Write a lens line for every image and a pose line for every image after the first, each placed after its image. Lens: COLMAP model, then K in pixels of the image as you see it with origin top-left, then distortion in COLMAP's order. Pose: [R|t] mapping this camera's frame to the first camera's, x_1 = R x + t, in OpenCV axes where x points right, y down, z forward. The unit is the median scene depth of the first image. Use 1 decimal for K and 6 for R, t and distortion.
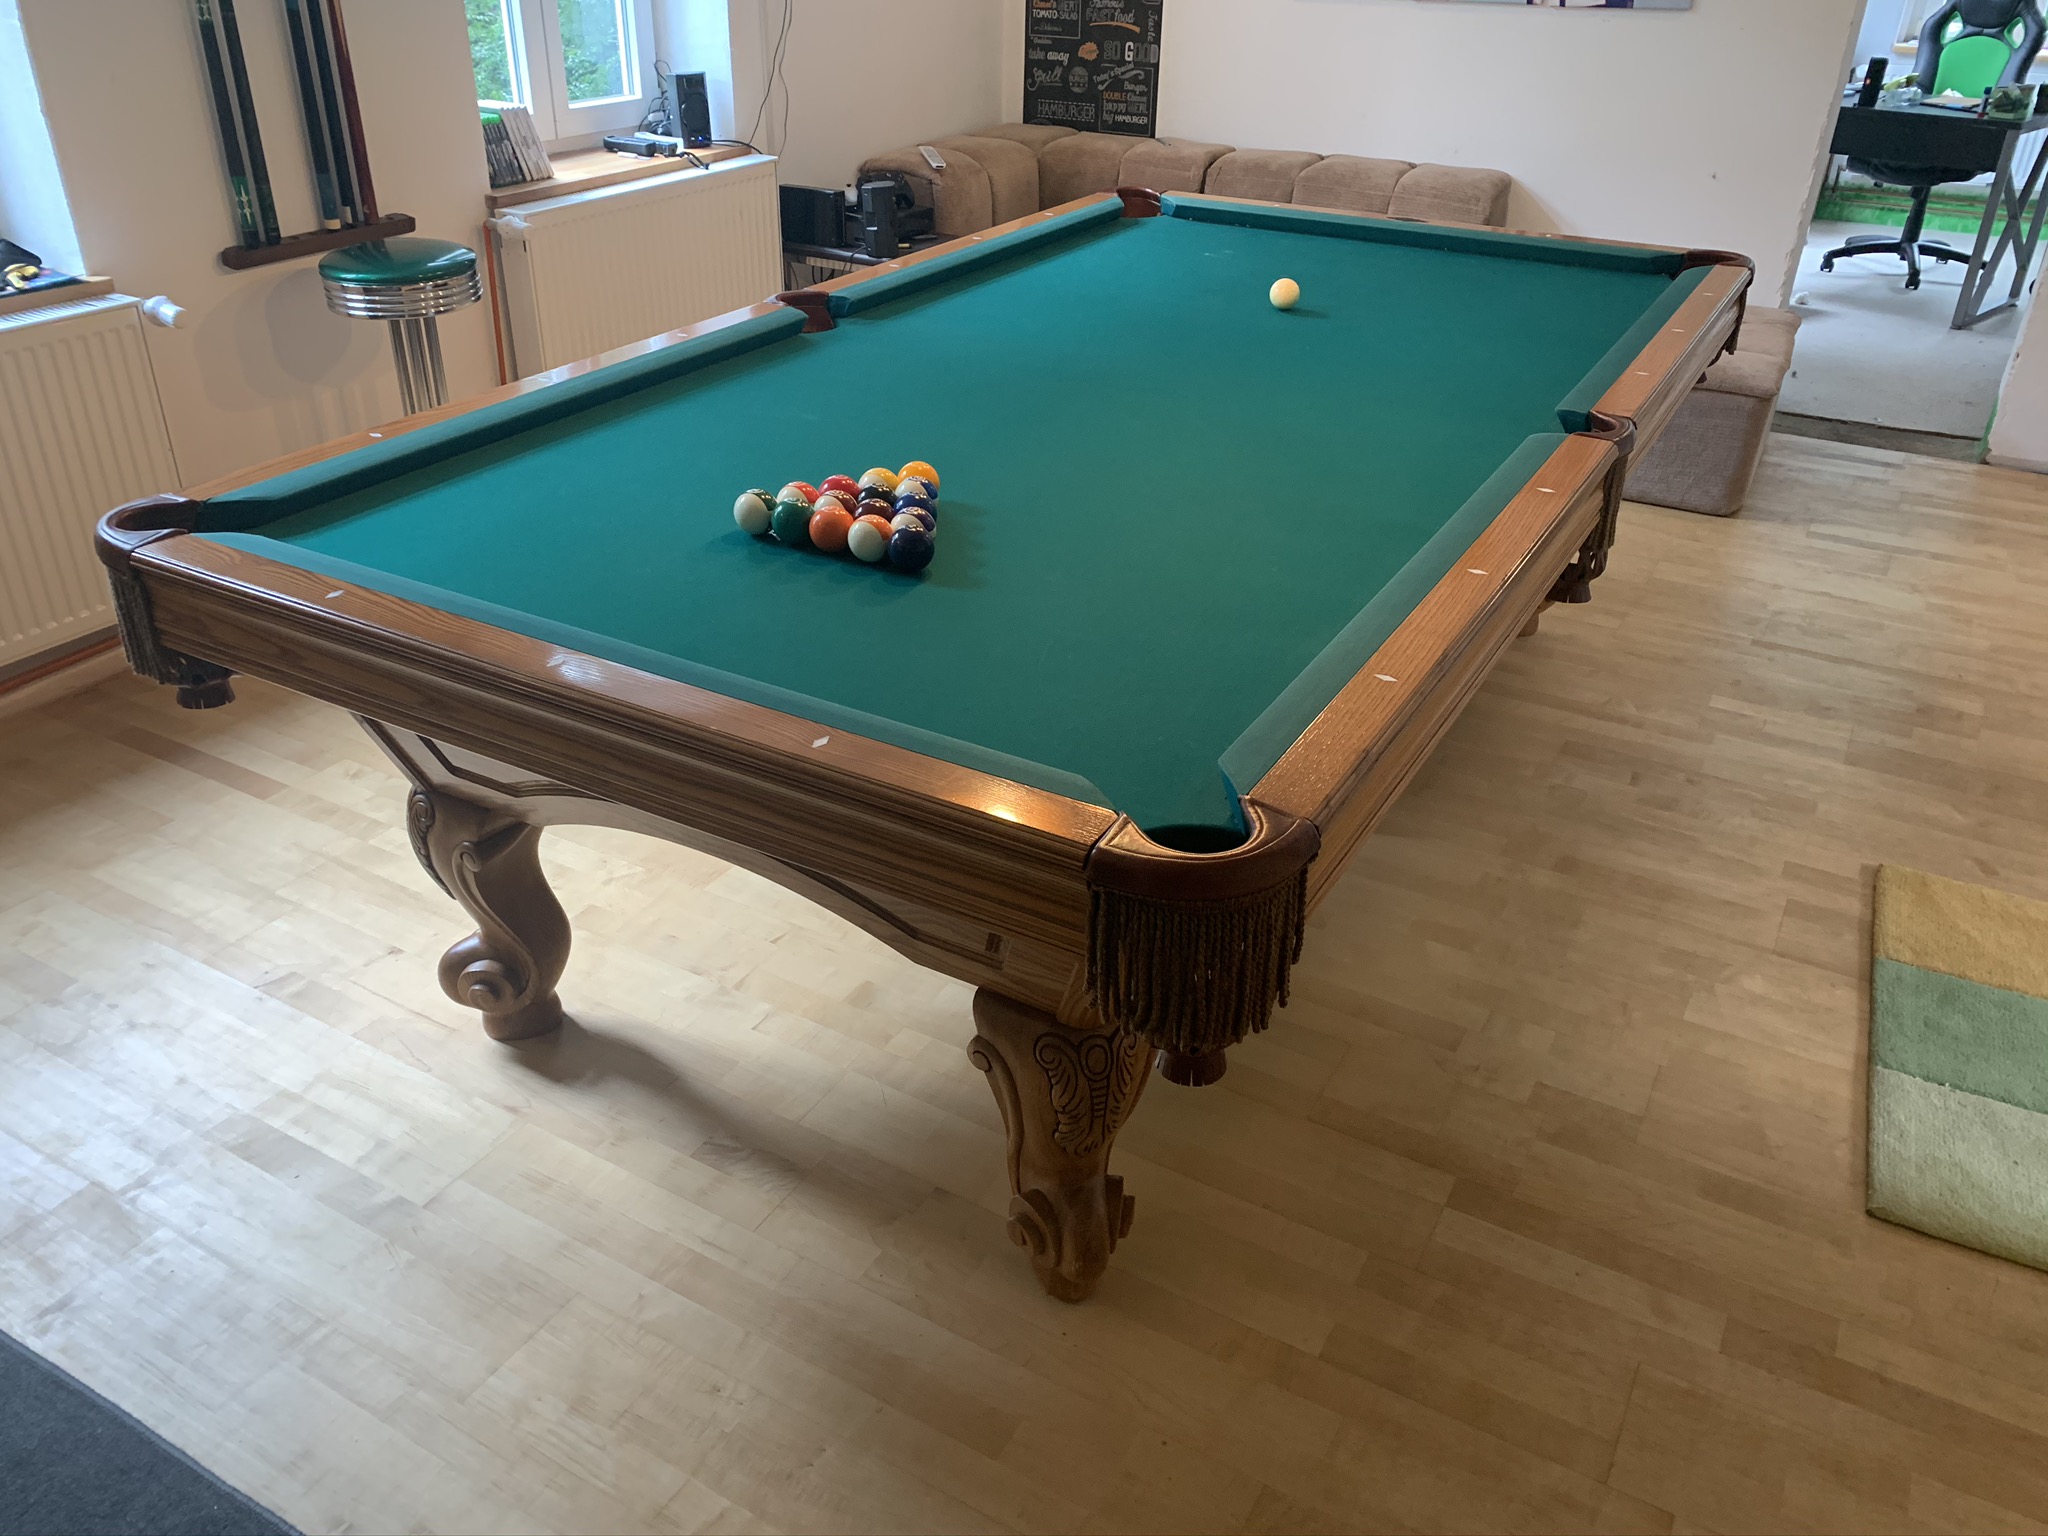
lens RADIAL K [[1577.0, 0, 1020.3], [0, 1577.0, 799.7], [0, 0, 1]] dist [0.003488, -0.000742]
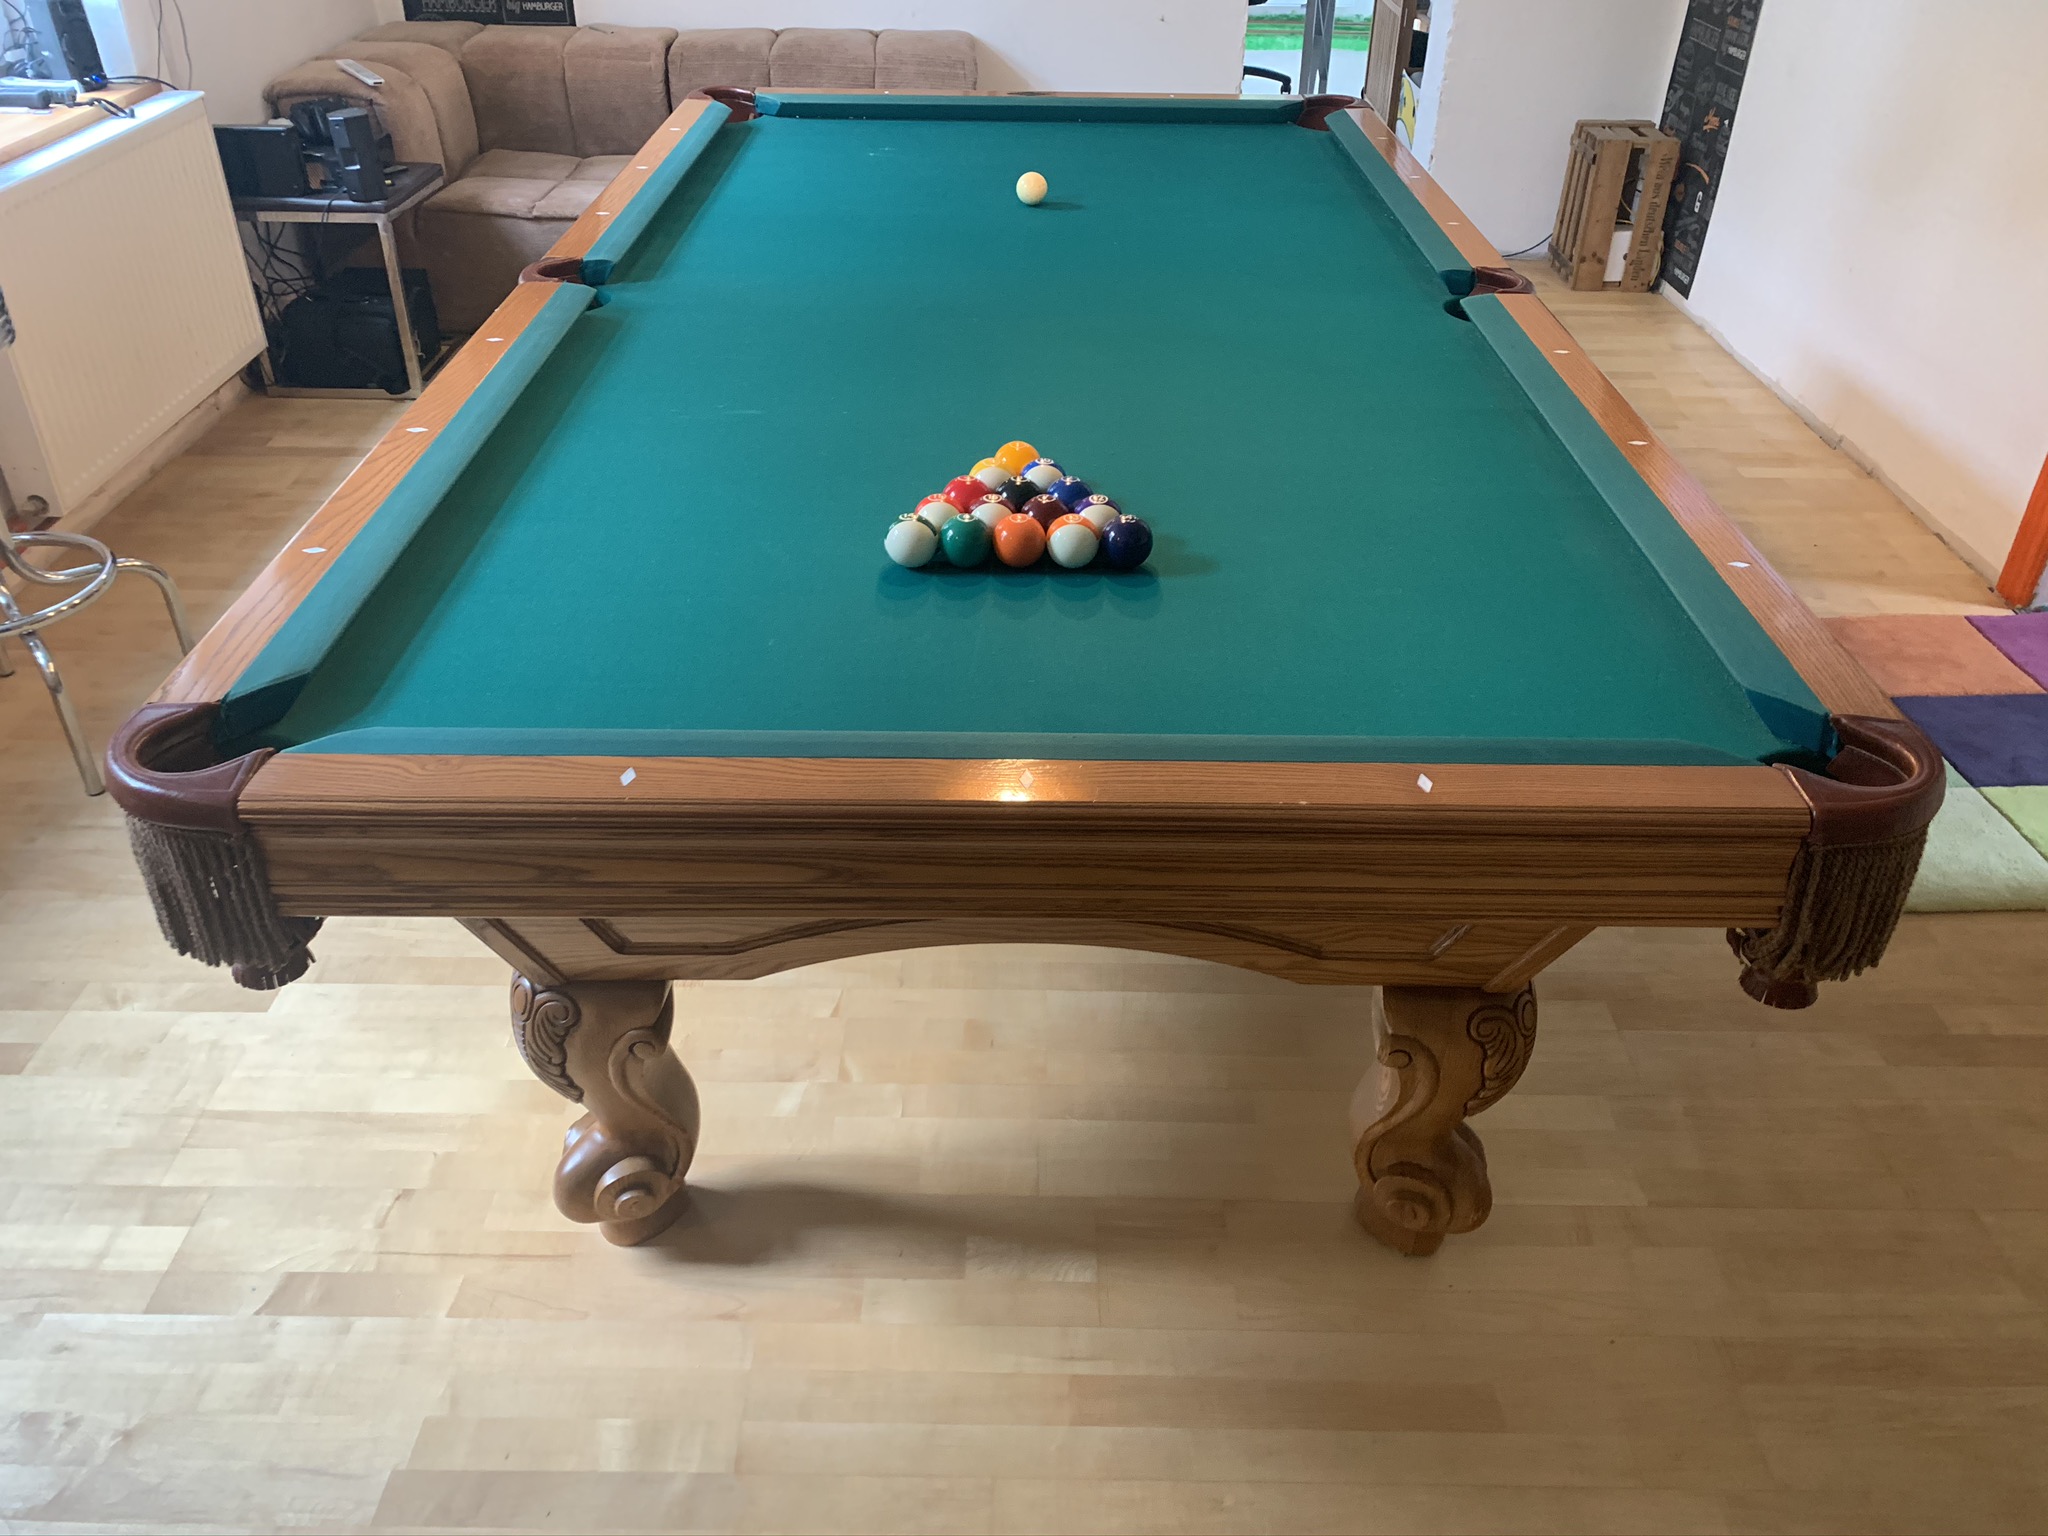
lens RADIAL K [[1565.2, 0, 1020.9], [0, 1565.2, 775.9], [0, 0, 1]] dist [0.010308, -0.003484]
pose [[0.867082, -0.282475, 0.410337, -0.463335], [0.253988, 0.959270, 0.123657, -0.140620], [-0.428554, -0.003000, 0.903511, 0.207245]]
